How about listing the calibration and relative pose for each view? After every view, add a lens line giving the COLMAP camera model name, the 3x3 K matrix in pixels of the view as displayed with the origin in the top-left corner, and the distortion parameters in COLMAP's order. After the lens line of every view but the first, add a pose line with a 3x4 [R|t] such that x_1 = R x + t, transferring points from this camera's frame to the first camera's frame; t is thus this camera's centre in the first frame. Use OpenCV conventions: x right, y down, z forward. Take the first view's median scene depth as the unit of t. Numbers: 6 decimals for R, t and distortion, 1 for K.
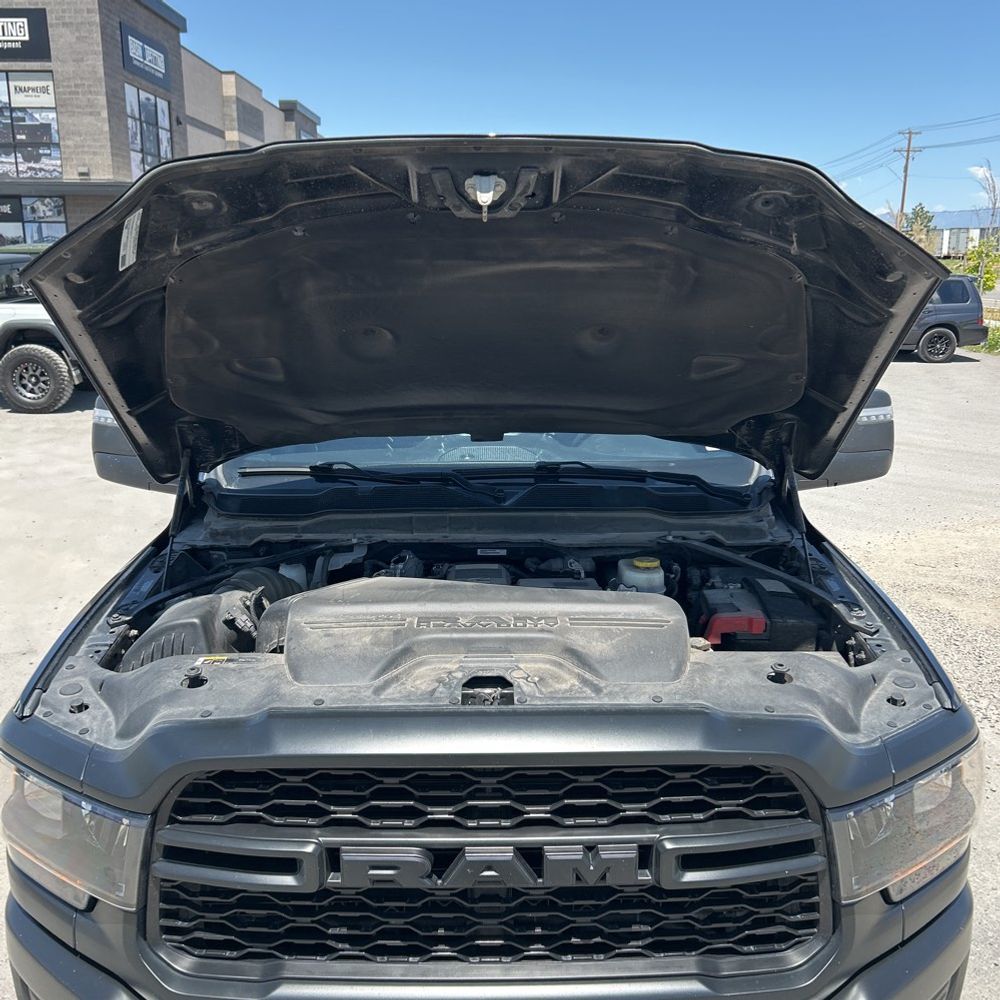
lens RADIAL K [[1034.4, 0, 499.3], [0, 1034.4, 500.8], [0, 0, 1]] dist [0.049014, 0.000000]
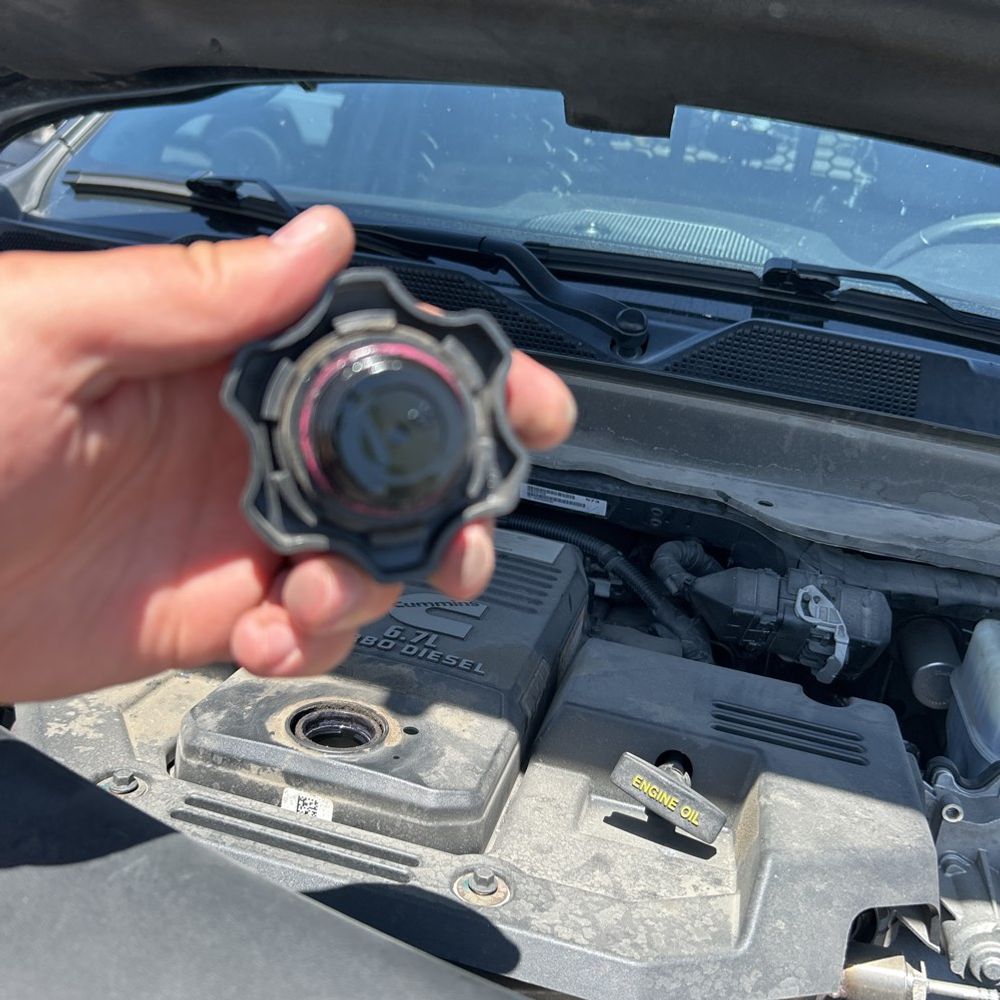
lens RADIAL K [[1034.4, 0, 498.7], [0, 1034.4, 499.7], [0, 0, 1]] dist [0.049014, 0.000000]
pose [[0.957213, 0.209093, -0.200058, 0.037818], [-0.183399, 0.973087, 0.139526, 0.008695], [0.223847, -0.096866, 0.969799, 0.677143]]
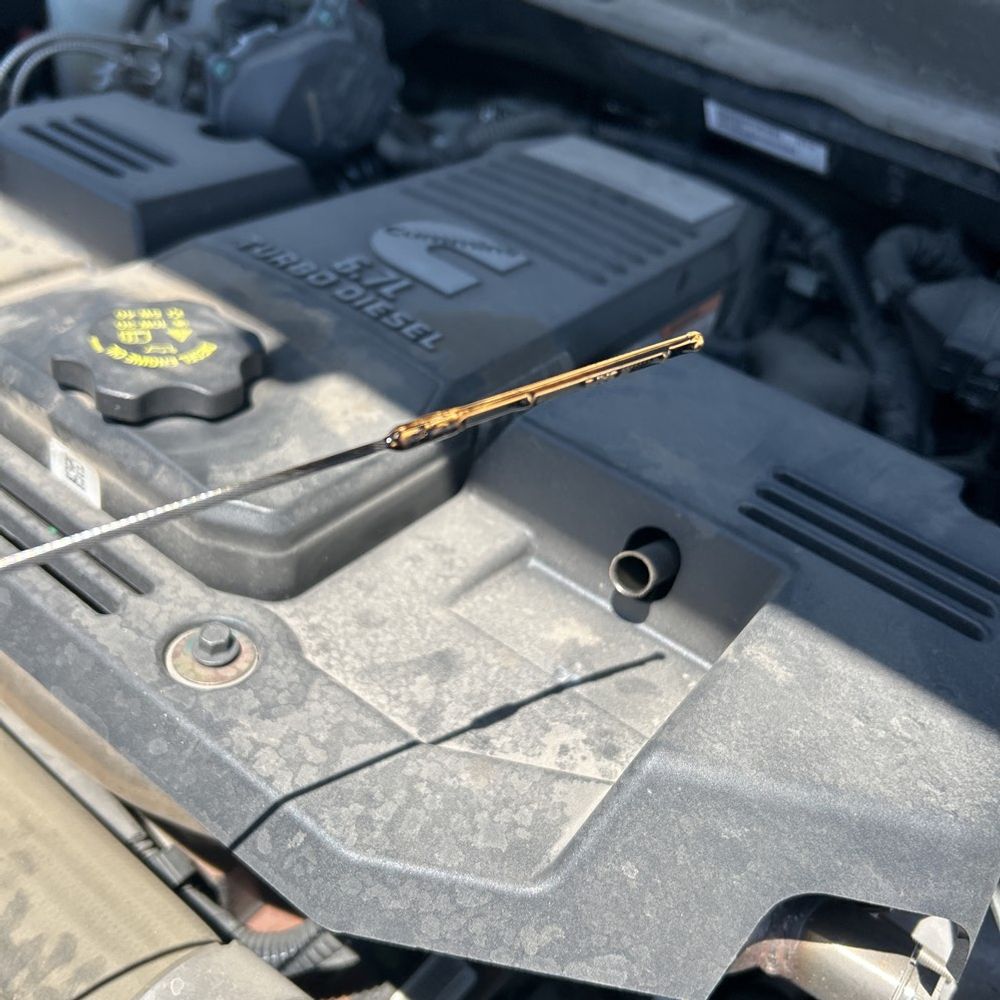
lens RADIAL K [[1034.4, 0, 497.7], [0, 1034.4, 469.0], [0, 0, 1]] dist [0.049014, 0.000000]
pose [[0.775786, 0.473613, -0.416950, 0.073247], [-0.256924, 0.840616, 0.476817, 0.017832], [0.576322, -0.262784, 0.773820, 0.770015]]
